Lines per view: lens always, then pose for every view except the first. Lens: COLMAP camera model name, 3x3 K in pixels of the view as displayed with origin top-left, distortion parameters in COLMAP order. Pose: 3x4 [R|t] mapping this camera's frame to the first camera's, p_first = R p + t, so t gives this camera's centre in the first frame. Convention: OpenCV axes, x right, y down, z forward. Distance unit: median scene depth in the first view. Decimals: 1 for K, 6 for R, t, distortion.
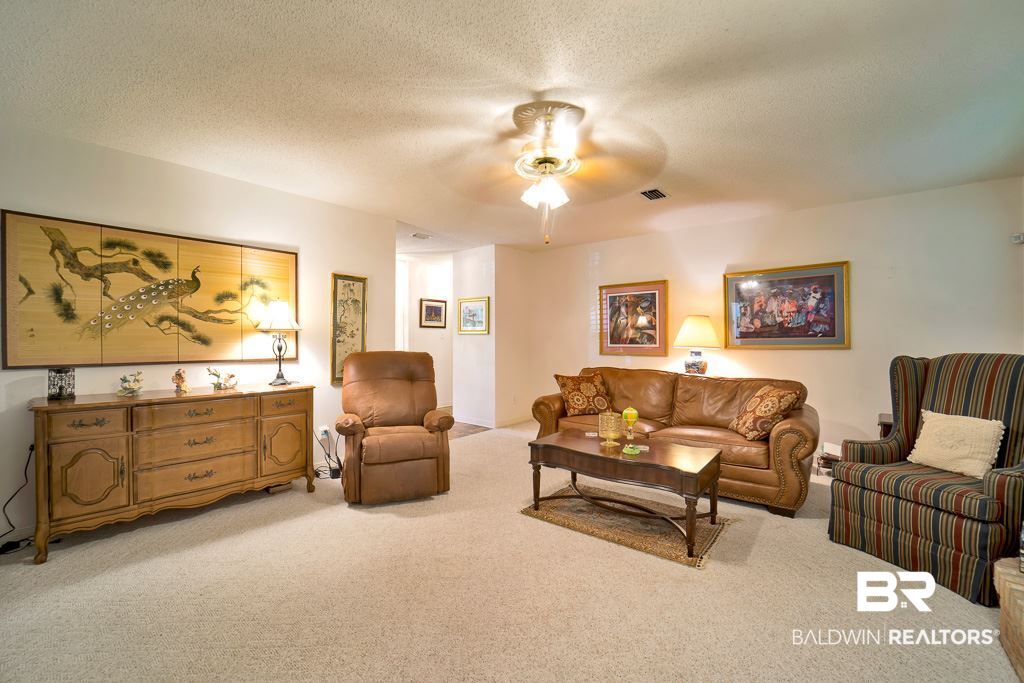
lens RADIAL K [[424.3, 0, 514.9], [0, 424.3, 340.6], [0, 0, 1]] dist [-0.023636, 0.000339]
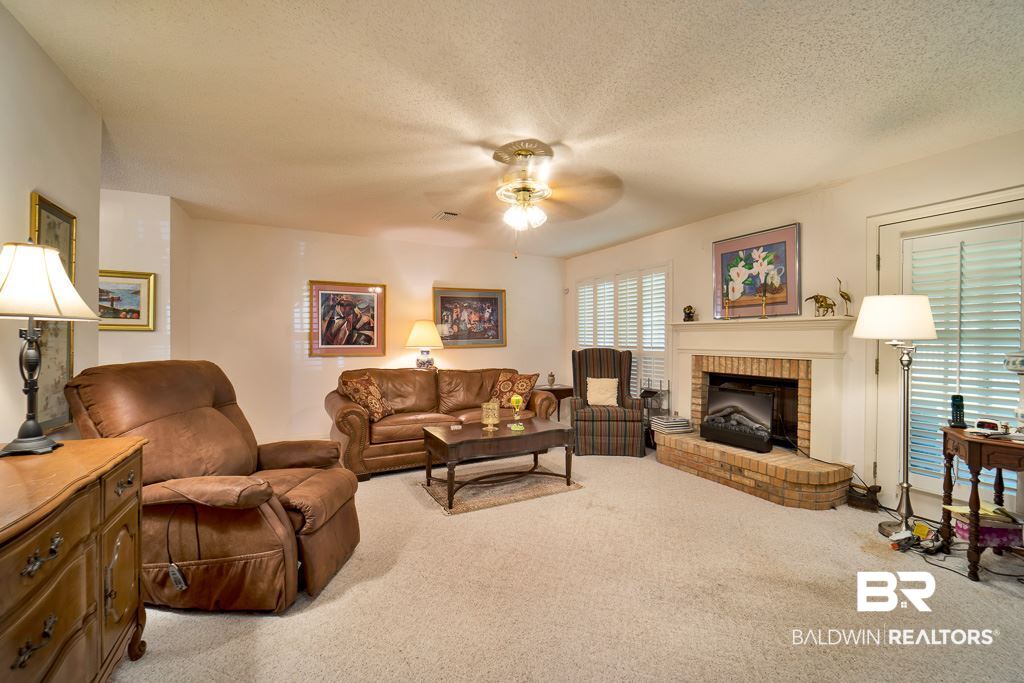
lens RADIAL K [[424.3, 0, 514.3], [0, 424.3, 337.9], [0, 0, 1]] dist [-0.023636, 0.000339]
pose [[0.387951, 0.006503, 0.921657, -0.604125], [-0.000059, 0.999975, -0.007031, -0.001602], [-0.921680, 0.002674, 0.387942, 0.338950]]
